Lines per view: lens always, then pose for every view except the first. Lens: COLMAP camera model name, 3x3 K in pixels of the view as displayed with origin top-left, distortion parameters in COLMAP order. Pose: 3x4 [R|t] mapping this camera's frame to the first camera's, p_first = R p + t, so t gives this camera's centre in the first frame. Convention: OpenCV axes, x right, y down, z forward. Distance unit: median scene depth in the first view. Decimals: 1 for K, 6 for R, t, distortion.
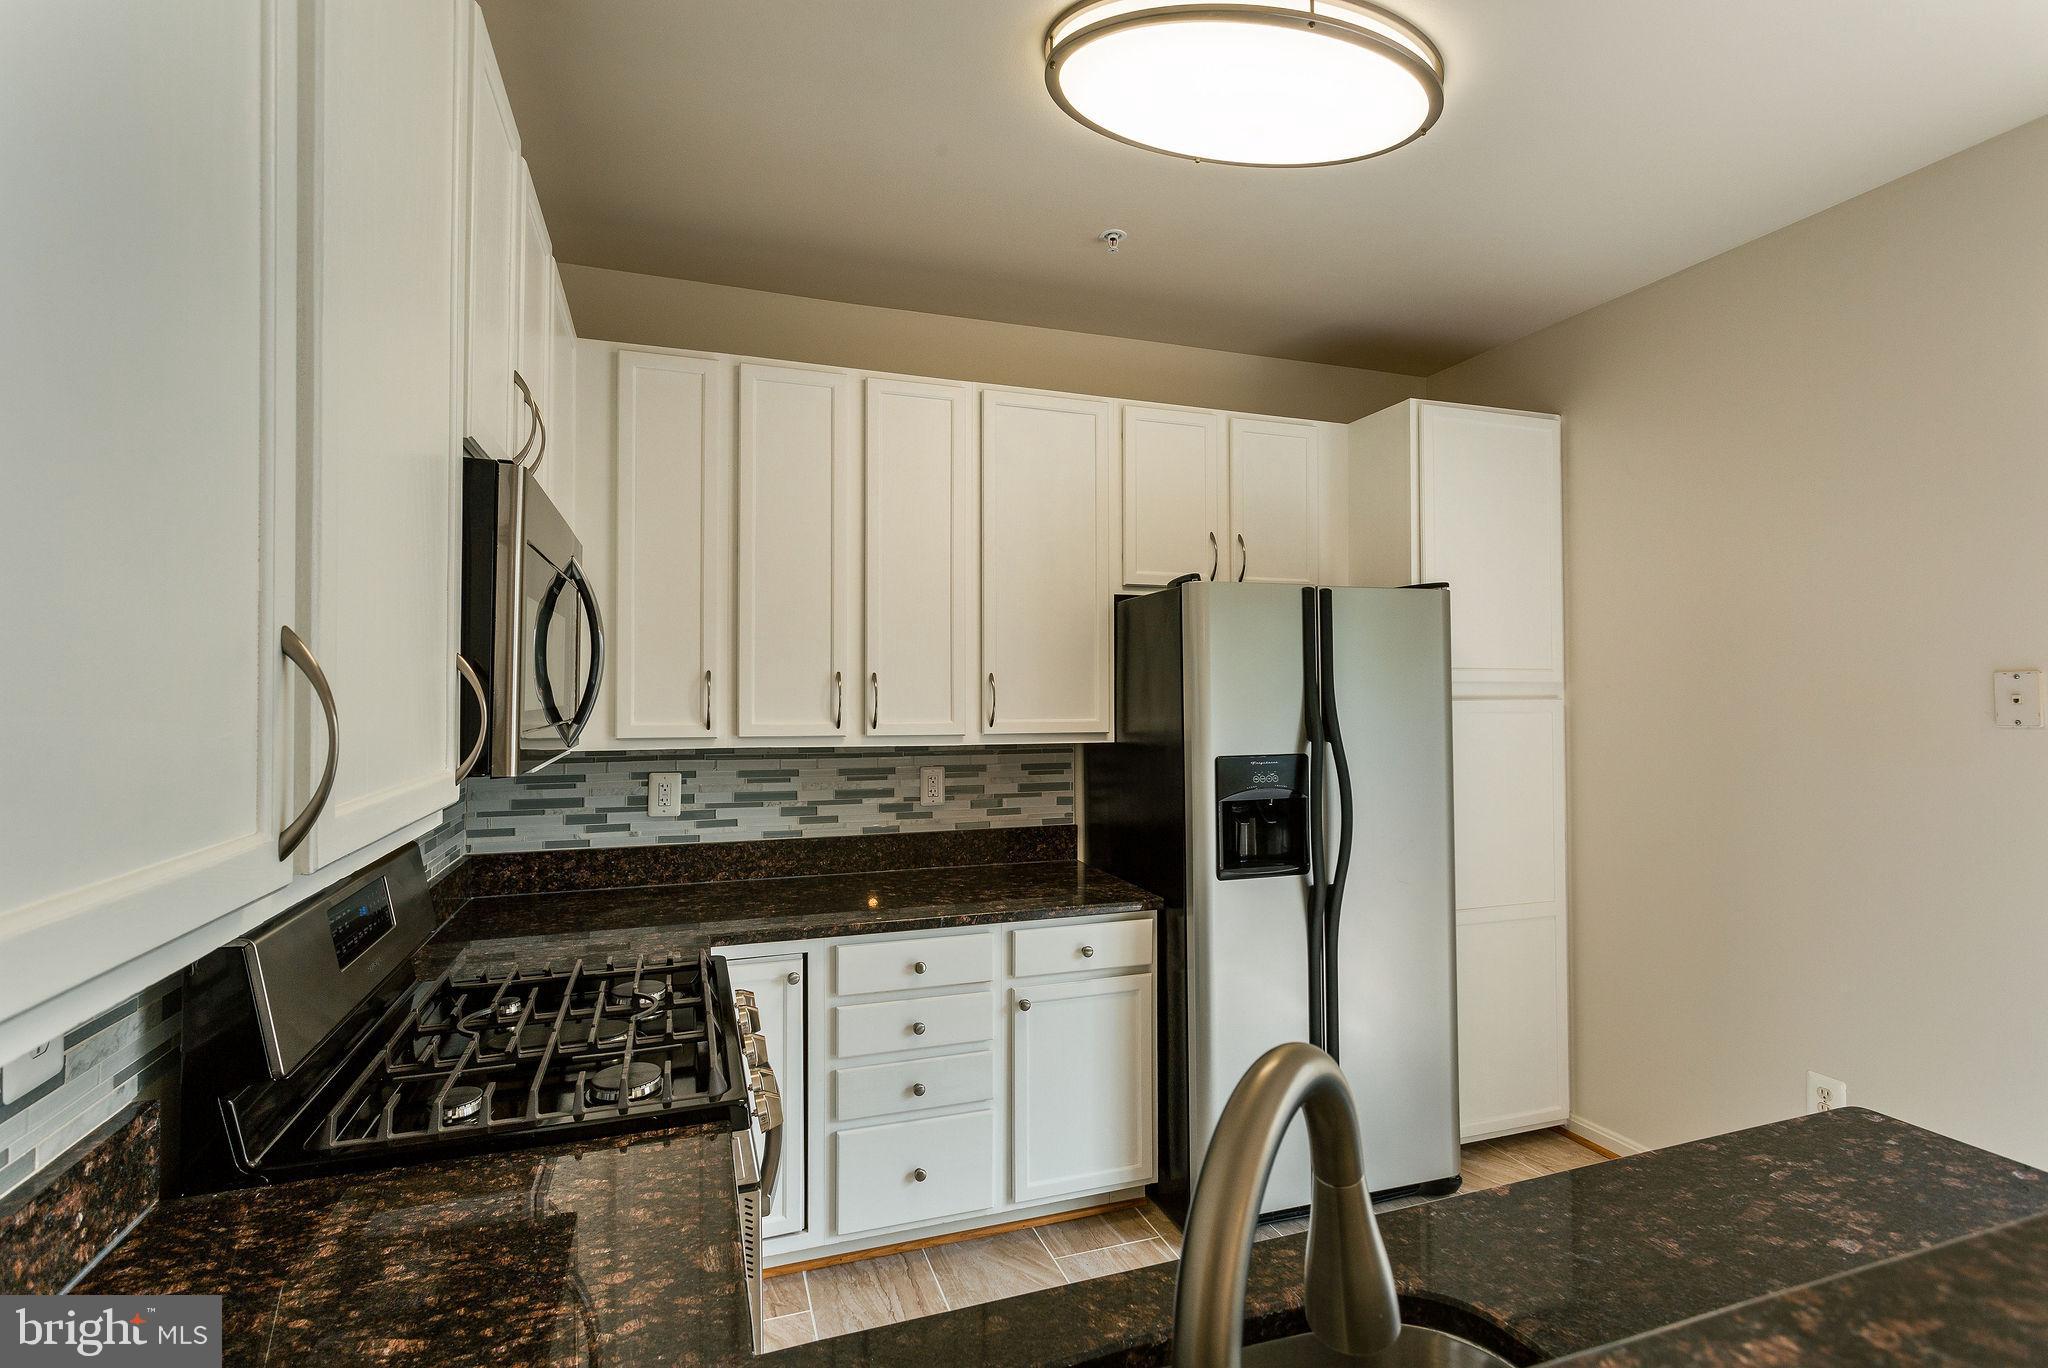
lens RADIAL K [[968.6, 0, 1024.0], [0, 968.6, 684.0], [0, 0, 1]] dist [-0.001330, -0.000459]
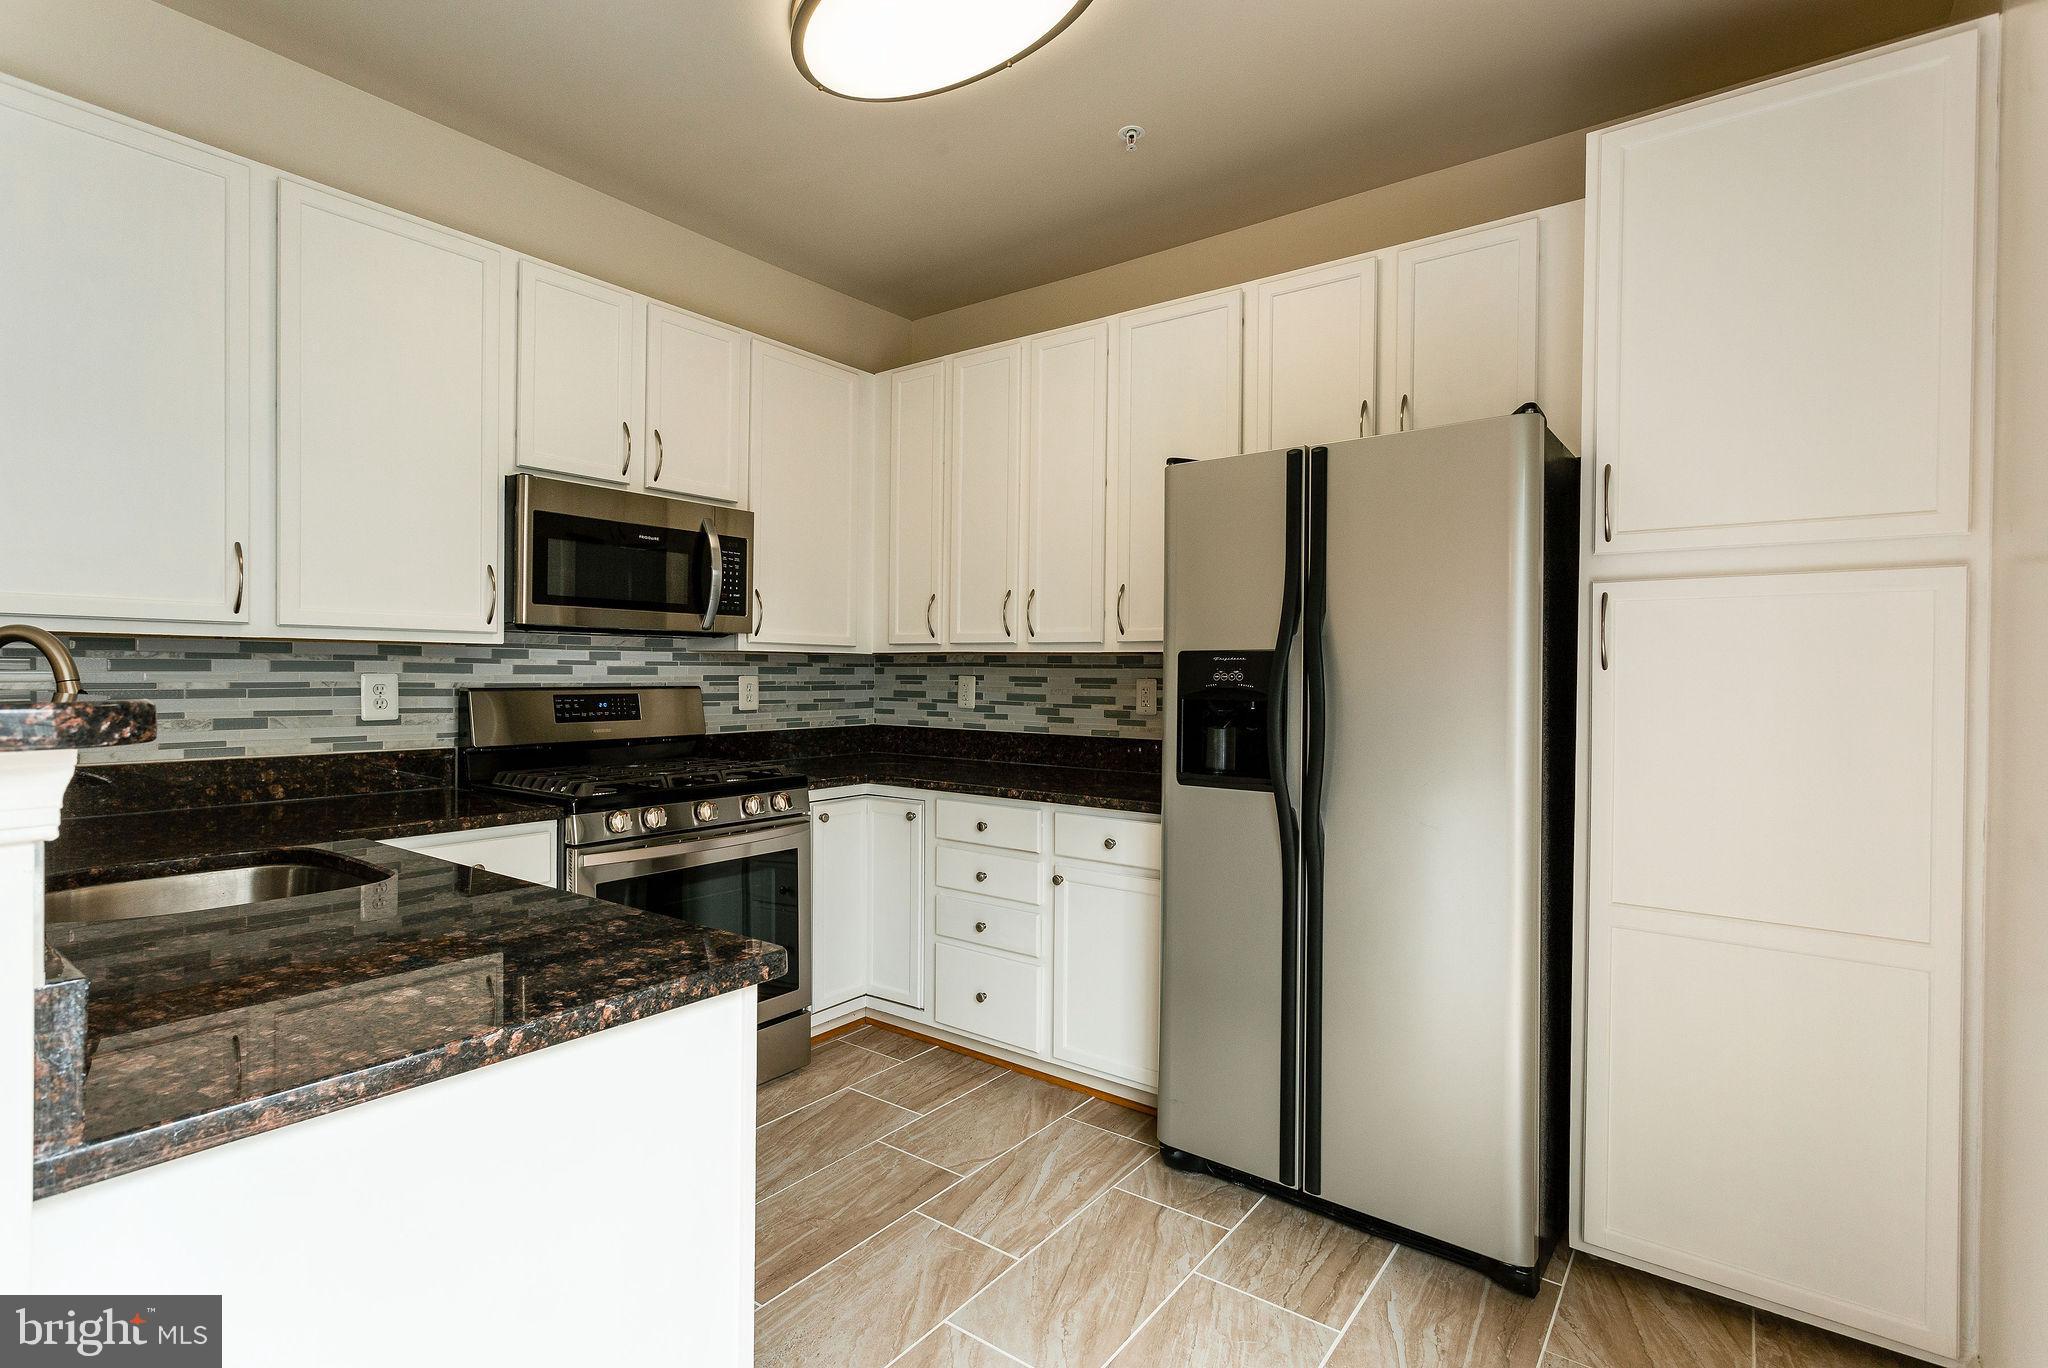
lens RADIAL K [[979.0, 0, 1024.0], [0, 979.0, 684.0], [0, 0, 1]] dist [0.001116, 0.000166]
pose [[0.554381, 0.014125, -0.832143, 0.796234], [-0.002865, 0.999882, 0.015063, 0.082073], [0.832258, -0.005967, 0.554356, 0.313548]]
